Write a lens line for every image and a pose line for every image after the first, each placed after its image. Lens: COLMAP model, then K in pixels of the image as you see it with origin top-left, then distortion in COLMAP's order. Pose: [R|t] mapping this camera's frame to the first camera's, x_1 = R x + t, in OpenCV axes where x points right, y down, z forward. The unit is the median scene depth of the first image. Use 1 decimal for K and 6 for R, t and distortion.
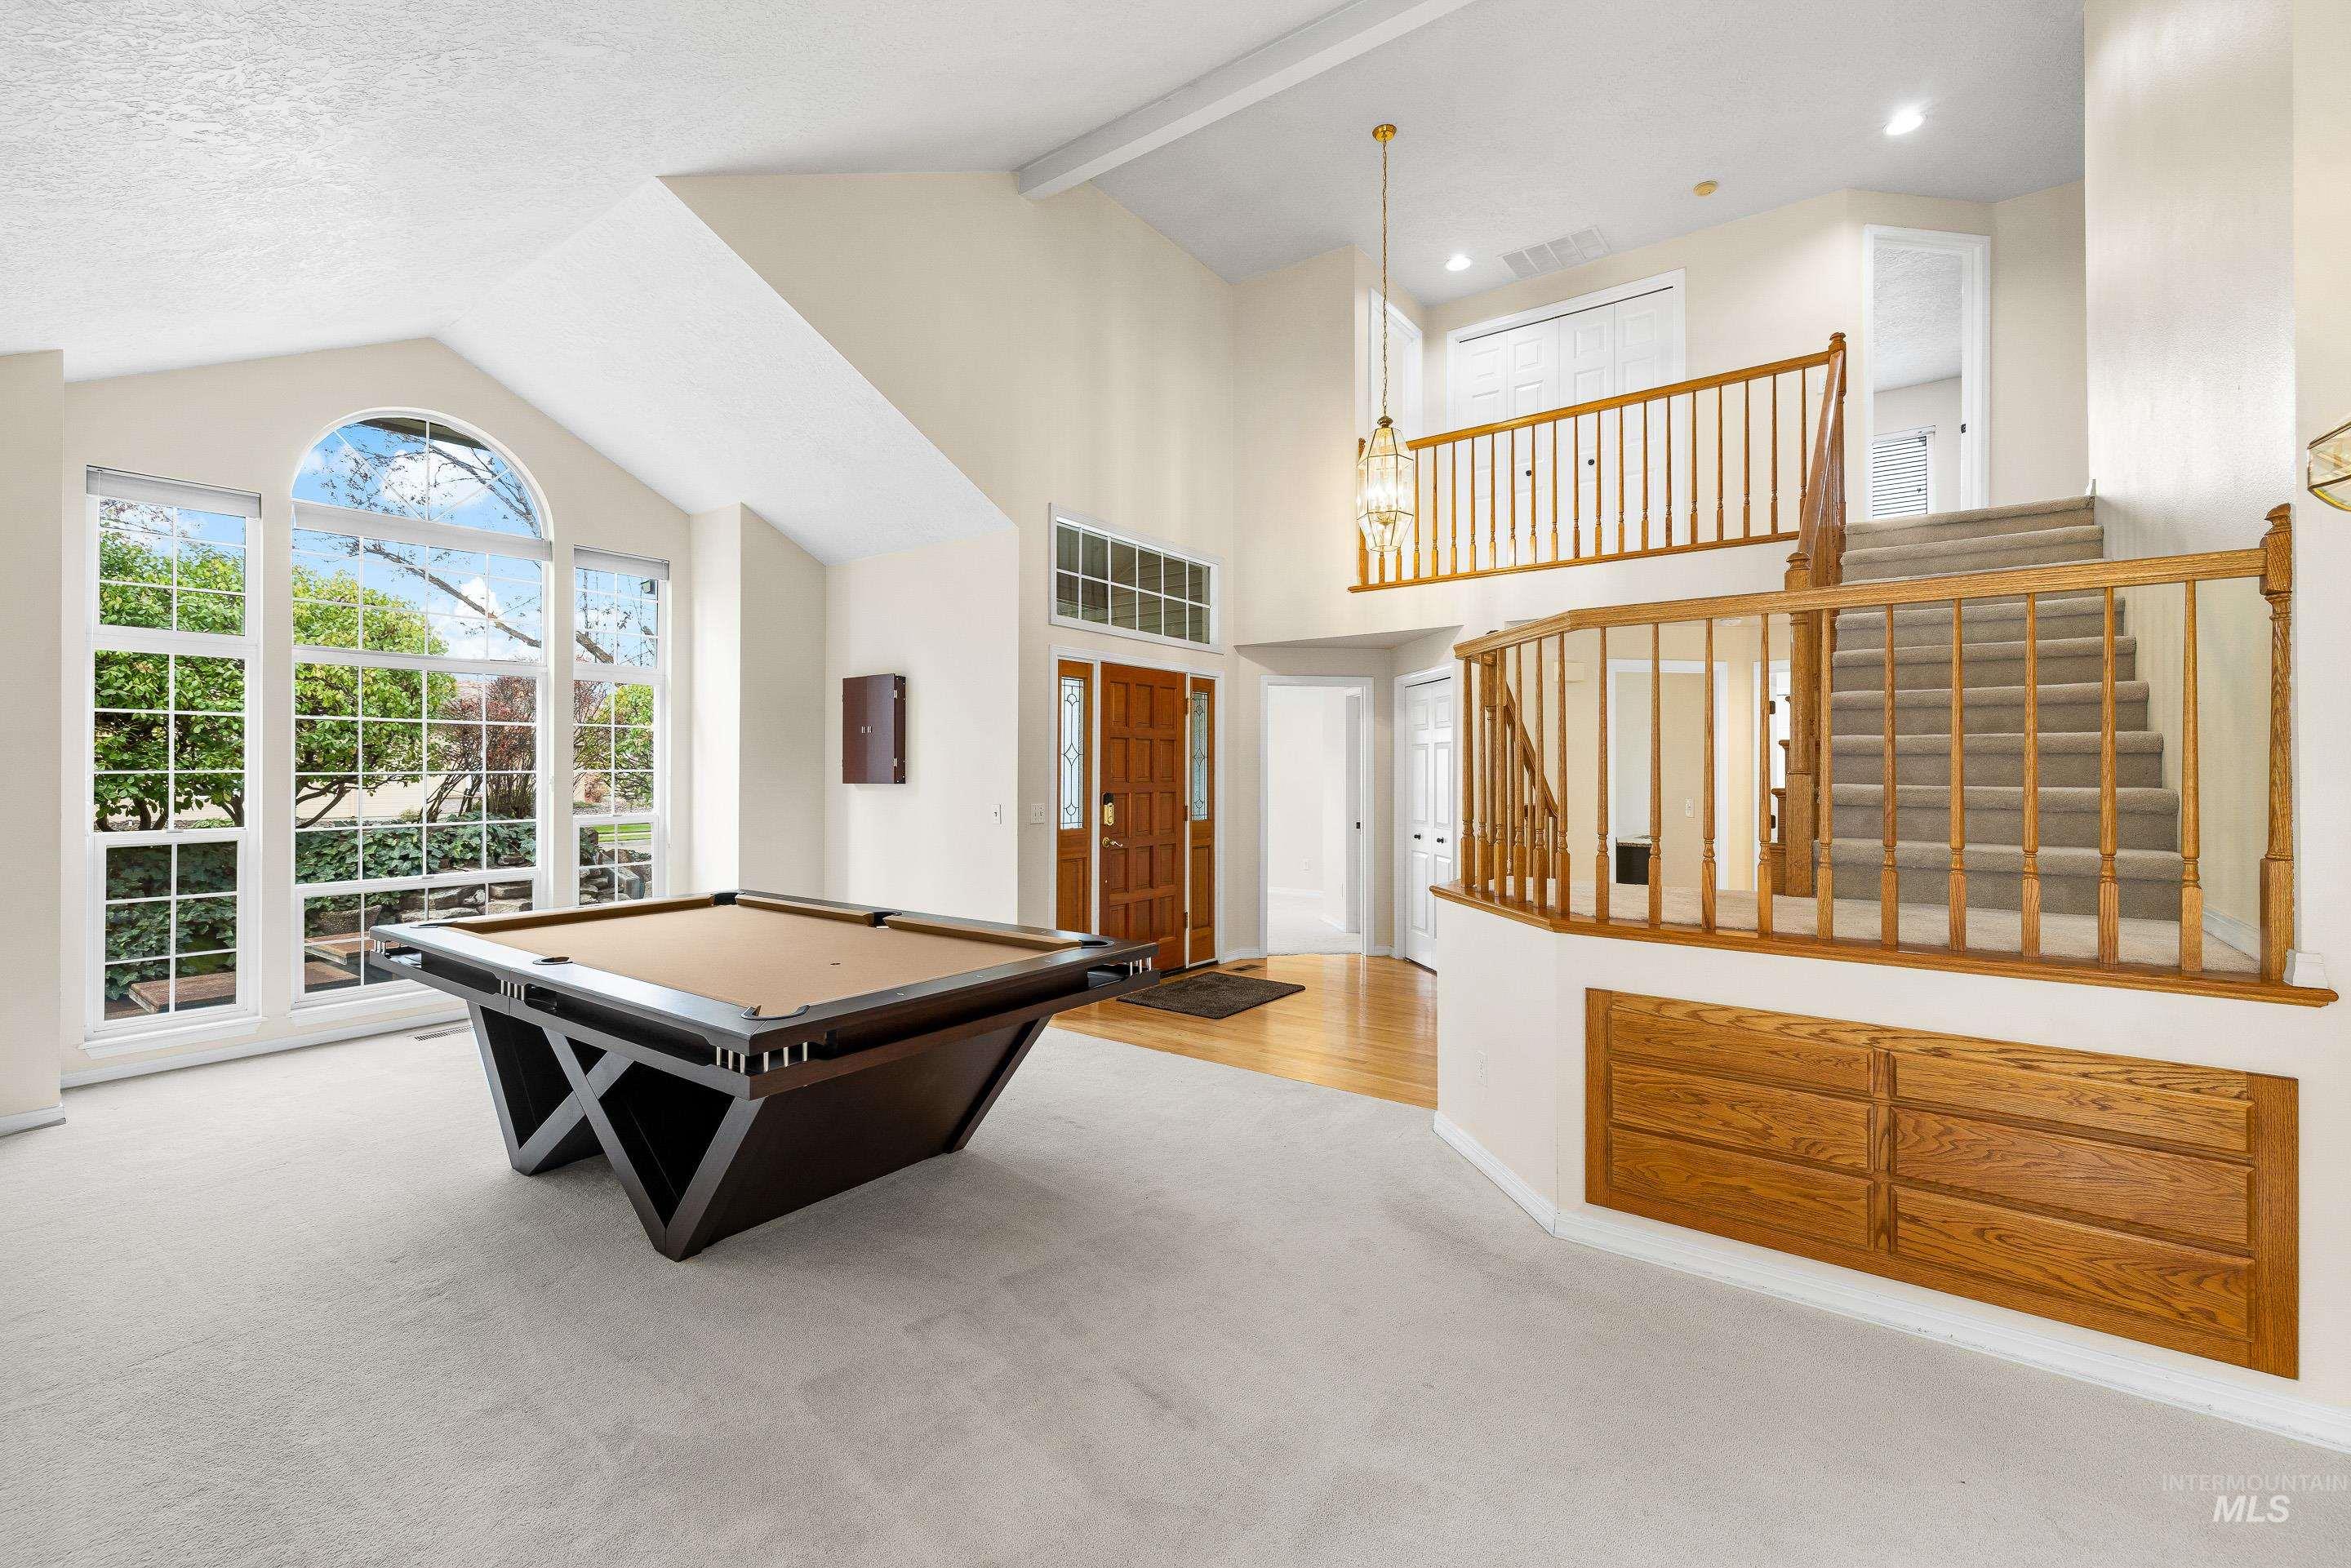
lens RADIAL K [[1016.2, 0, 1227.7], [0, 1016.2, 774.9], [0, 0, 1]] dist [-0.000807, 0.000017]
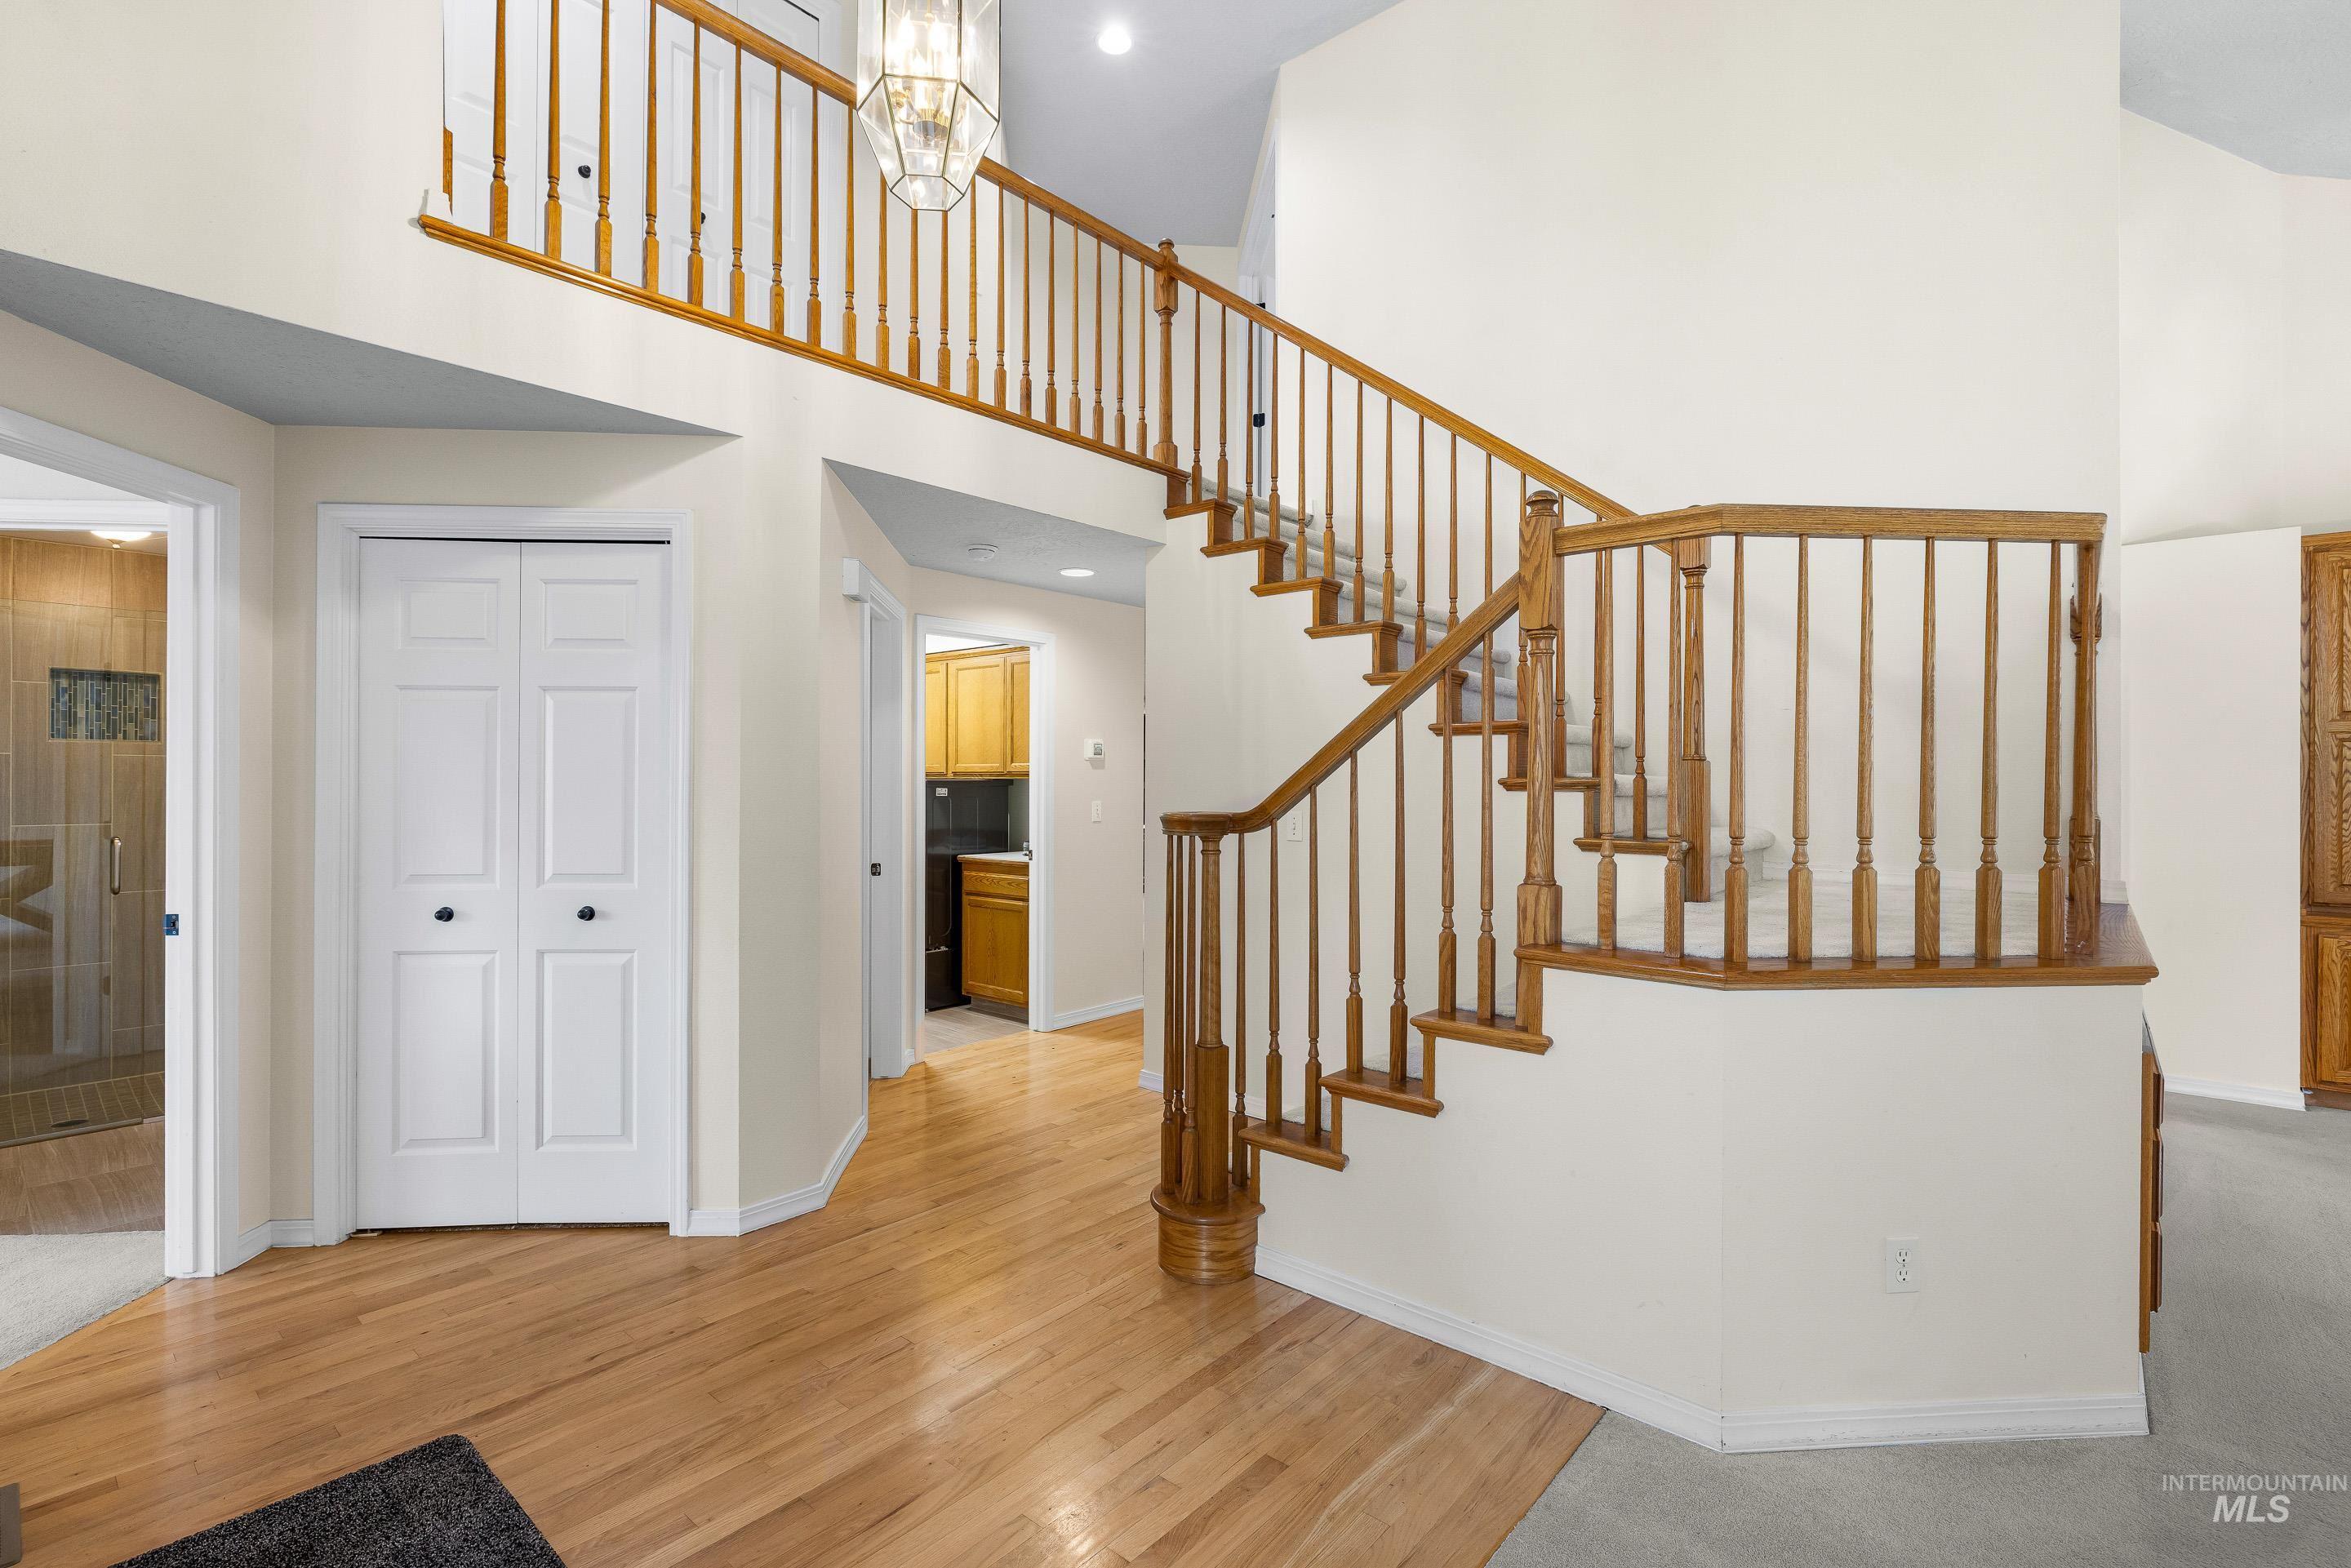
lens RADIAL K [[1065.4, 0, 1178.3], [0, 1065.4, 779.3], [0, 0, 1]] dist [-0.008404, 0.000401]
pose [[0.137648, 0.001247, 0.990480, -0.209082], [-0.000669, 0.999999, -0.001166, 0.007970], [-0.990481, -0.000503, 0.137649, 0.730900]]
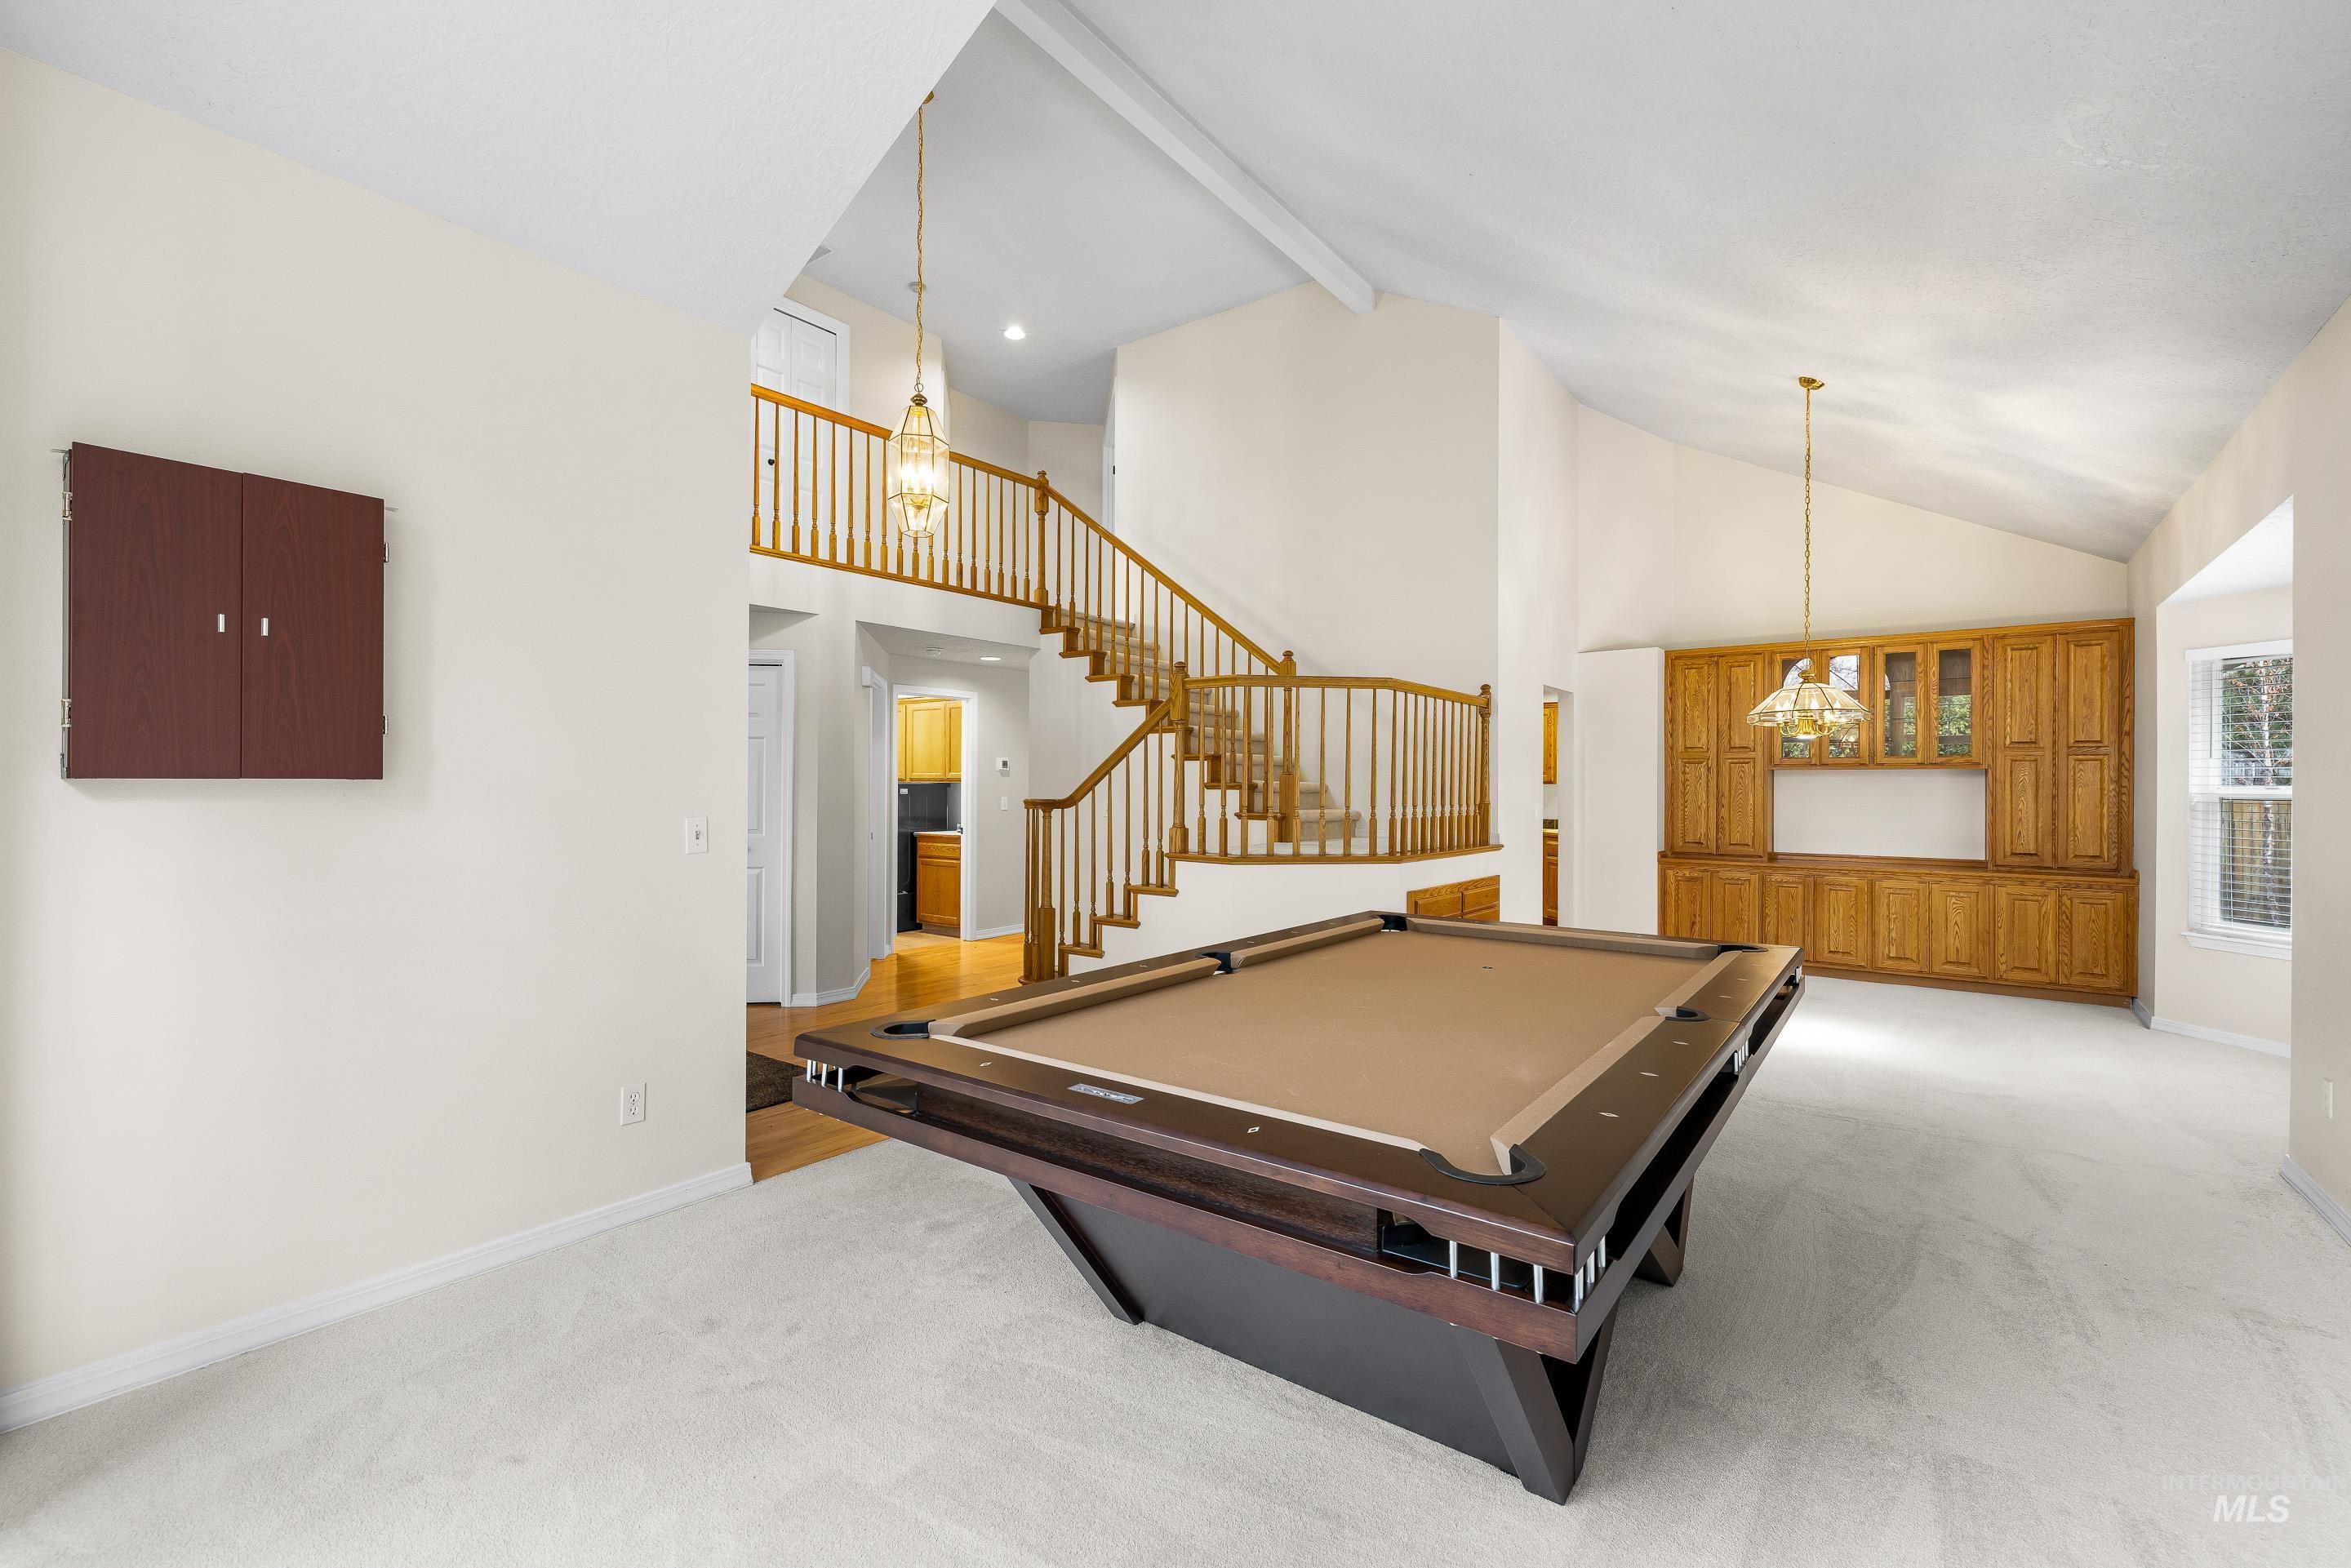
lens RADIAL K [[1016.2, 0, 1183.3], [0, 1016.2, 779.7], [0, 0, 1]] dist [-0.000807, 0.000017]
pose [[0.062134, 0.005256, 0.998054, -0.662513], [-0.001106, 0.999986, -0.005198, 0.008828], [-0.998067, -0.000781, 0.062139, 0.601568]]
